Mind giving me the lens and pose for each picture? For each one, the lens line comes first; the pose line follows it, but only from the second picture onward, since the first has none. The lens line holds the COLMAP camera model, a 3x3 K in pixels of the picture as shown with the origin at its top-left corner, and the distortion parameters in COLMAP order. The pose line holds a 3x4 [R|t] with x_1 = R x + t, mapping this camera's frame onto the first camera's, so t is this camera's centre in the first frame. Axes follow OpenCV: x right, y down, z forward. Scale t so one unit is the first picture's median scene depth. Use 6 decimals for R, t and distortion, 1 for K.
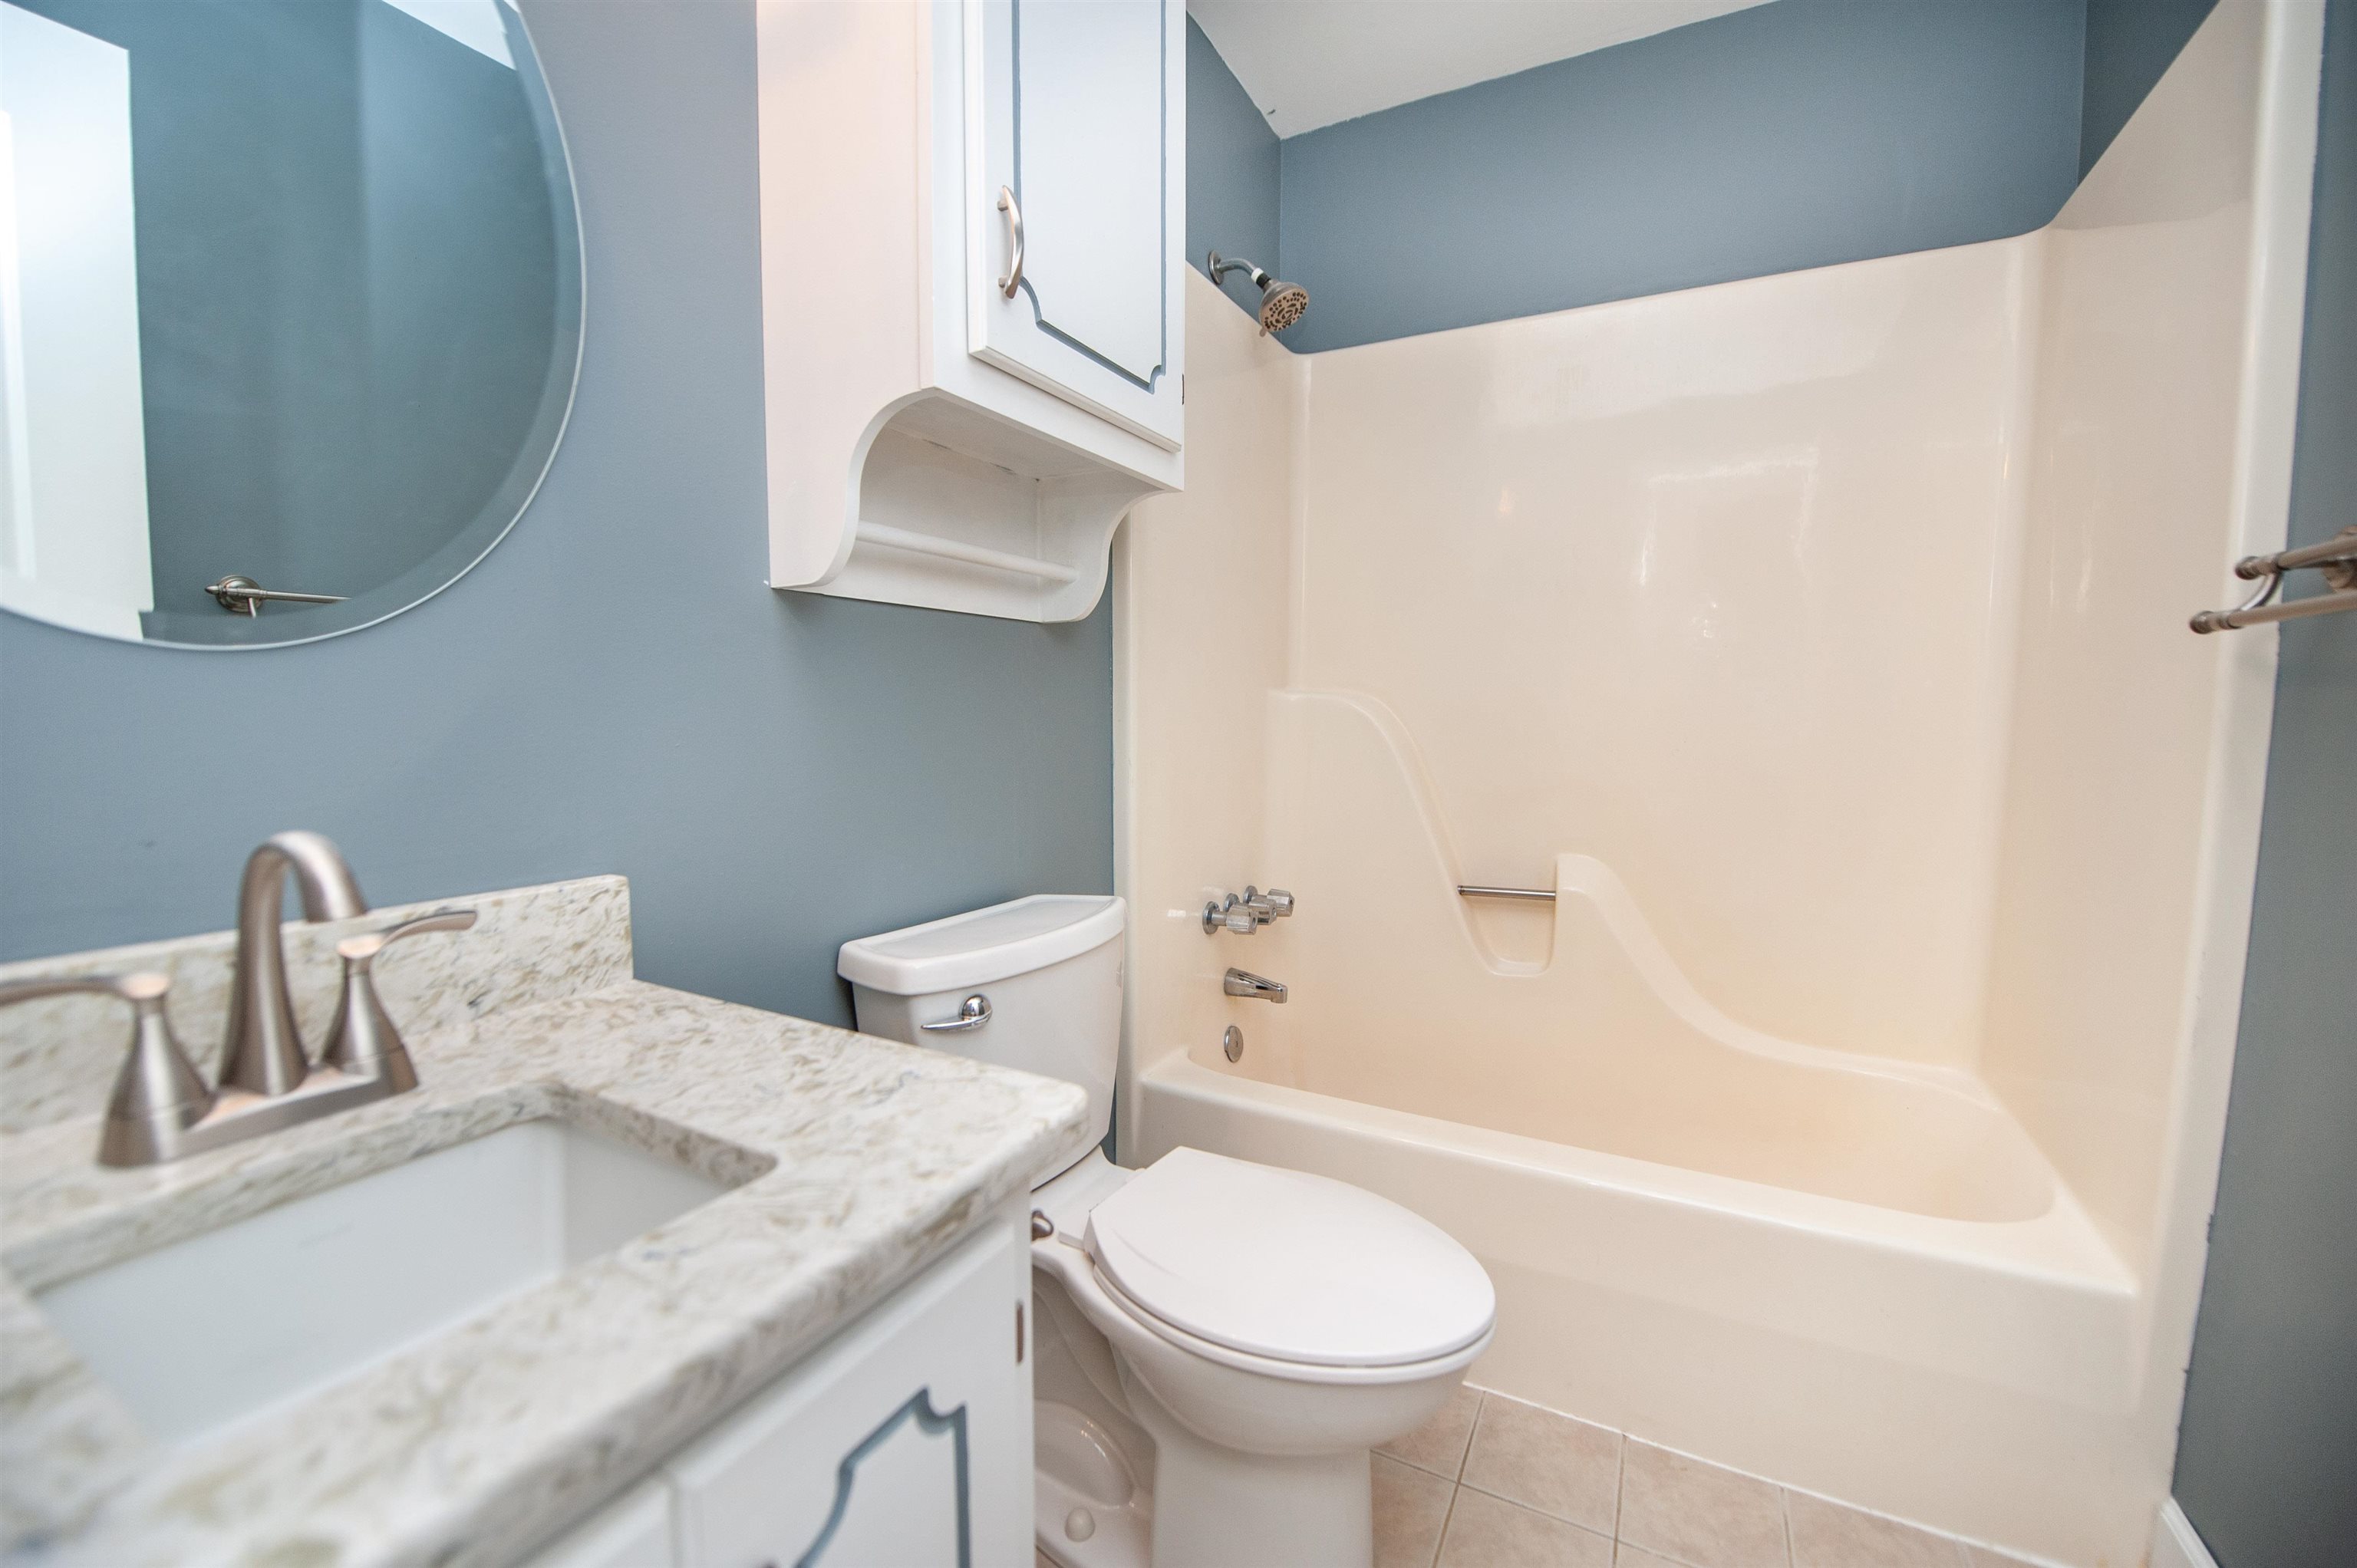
lens RADIAL K [[961.5, 0, 1178.5], [0, 961.5, 784.0], [0, 0, 1]] dist [-0.017731, -0.000428]
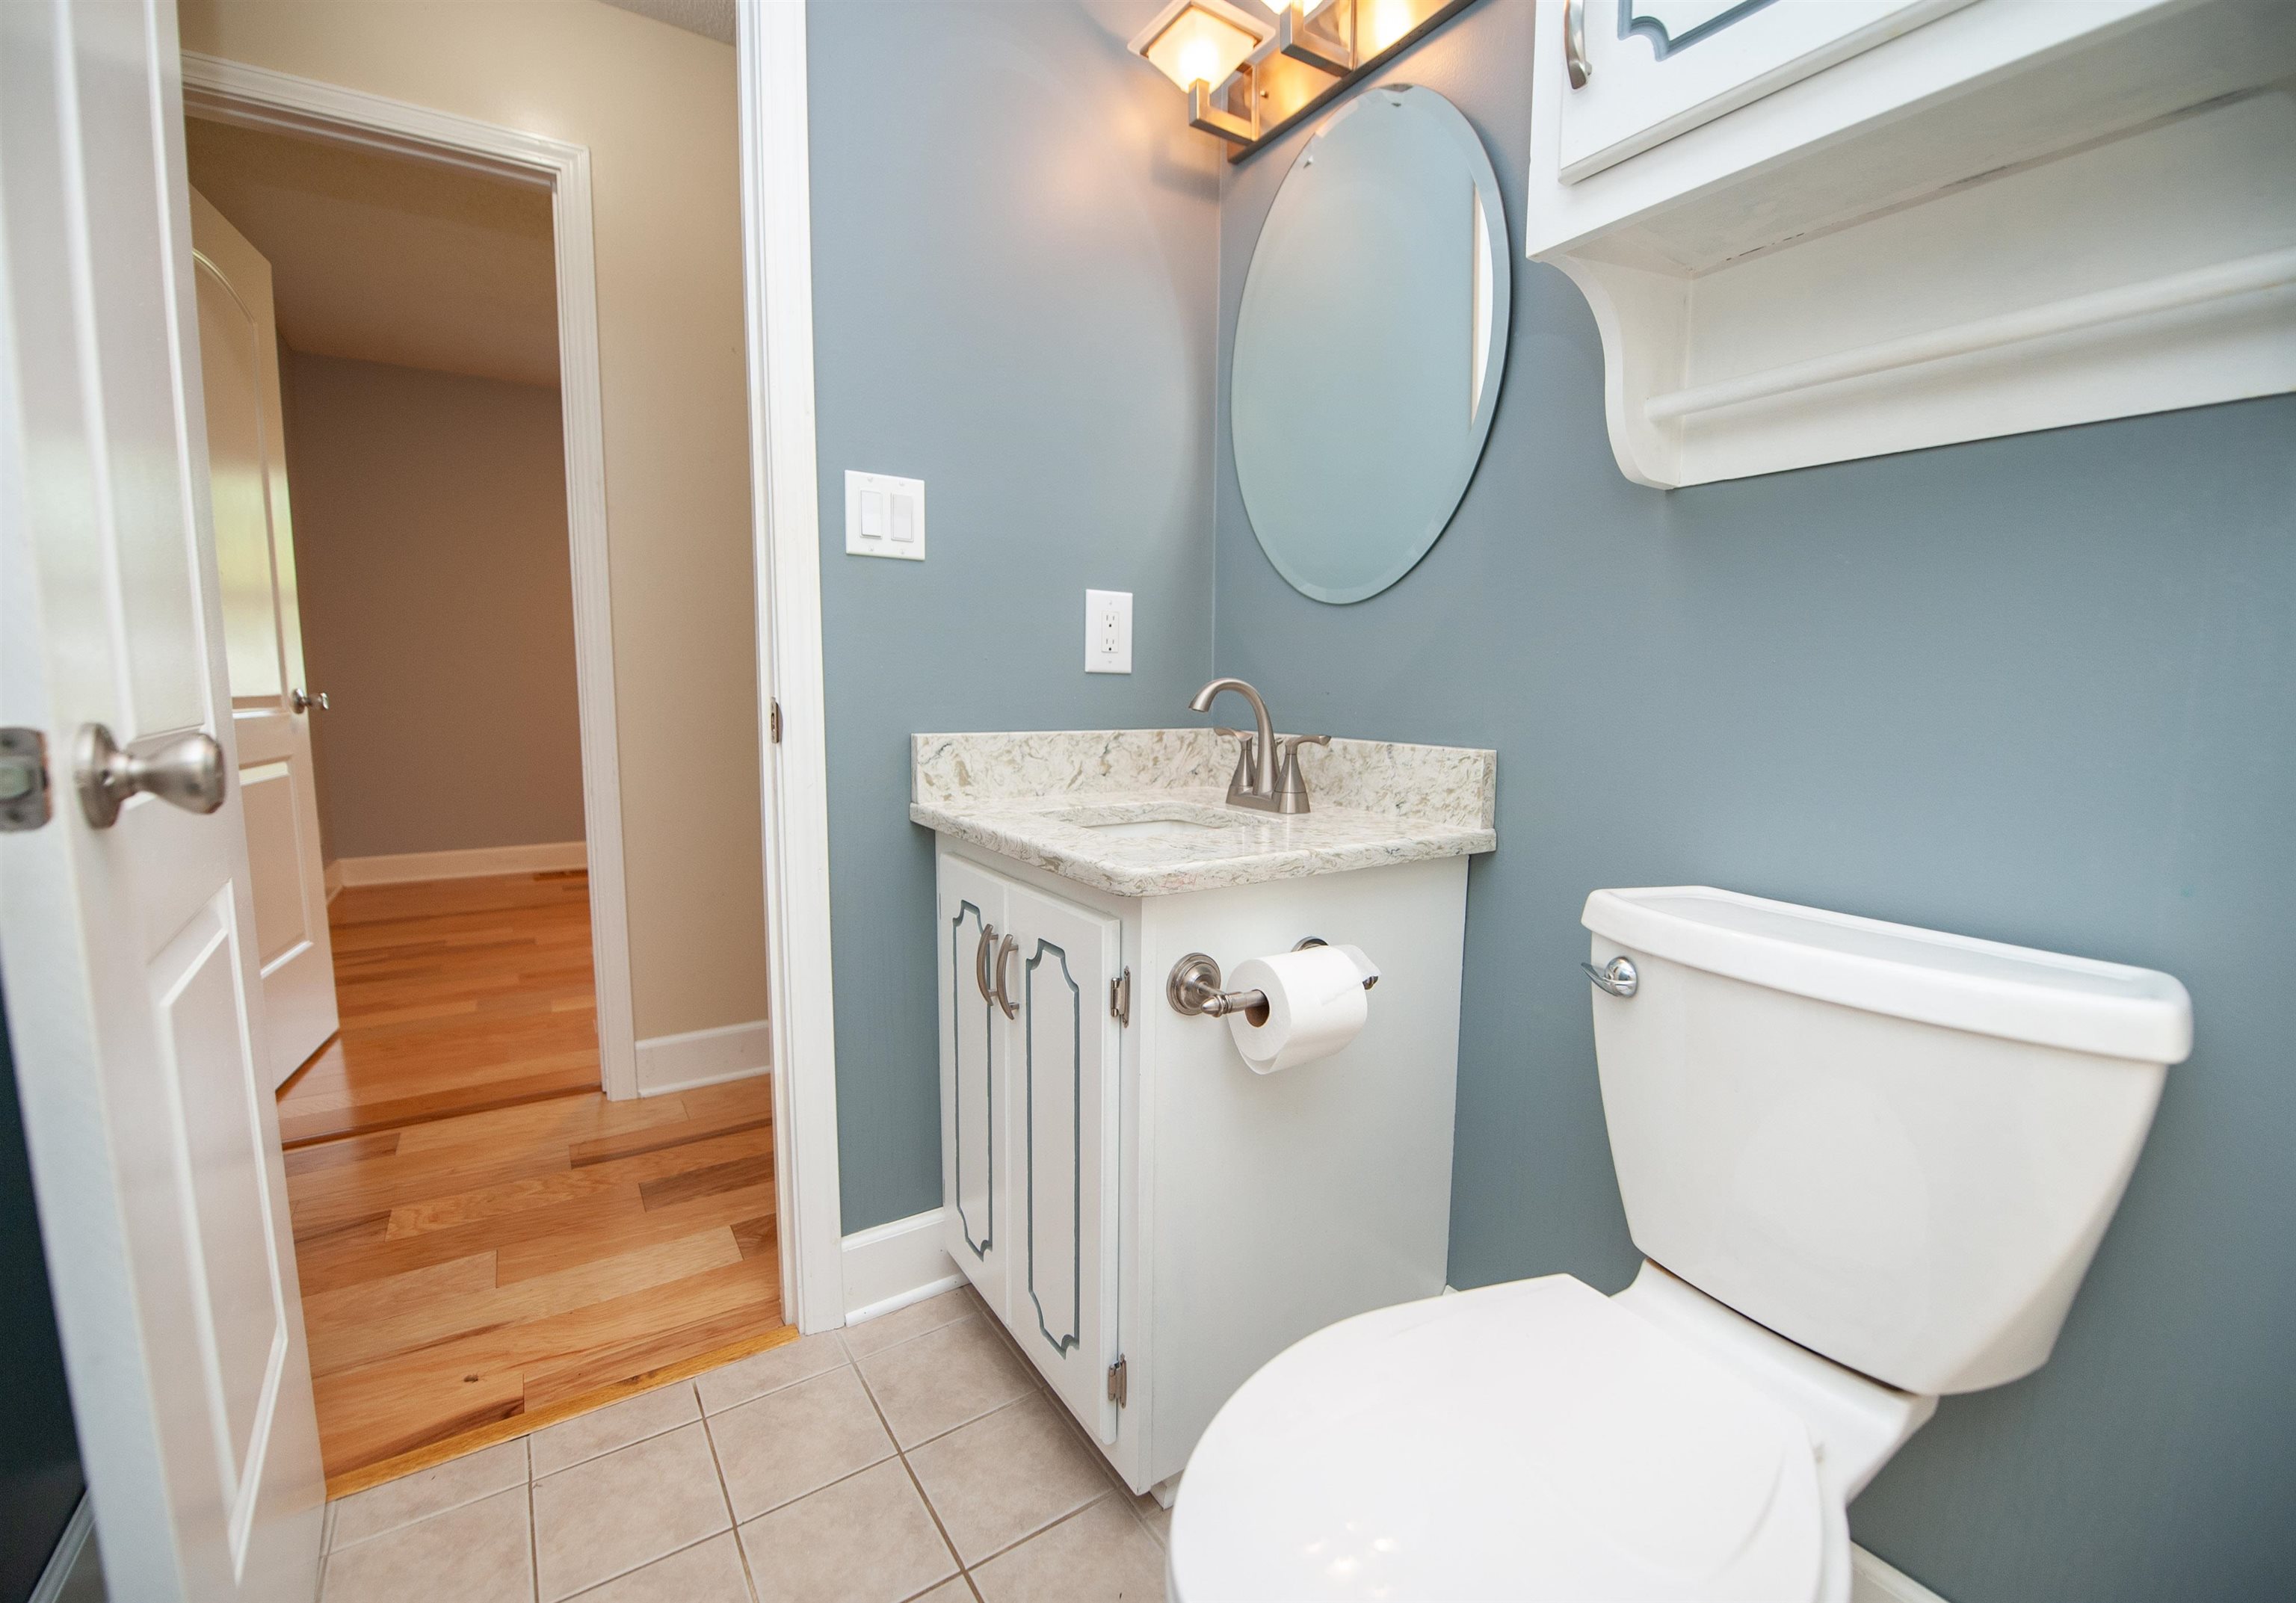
lens RADIAL K [[975.4, 0, 1148.0], [0, 975.4, 801.5], [0, 0, 1]] dist [0.000060, -0.000009]
pose [[-0.482105, 0.096929, -0.870735, 0.903920], [-0.083287, 0.984290, 0.155683, -0.007032], [0.872146, 0.147576, -0.466458, 1.326502]]
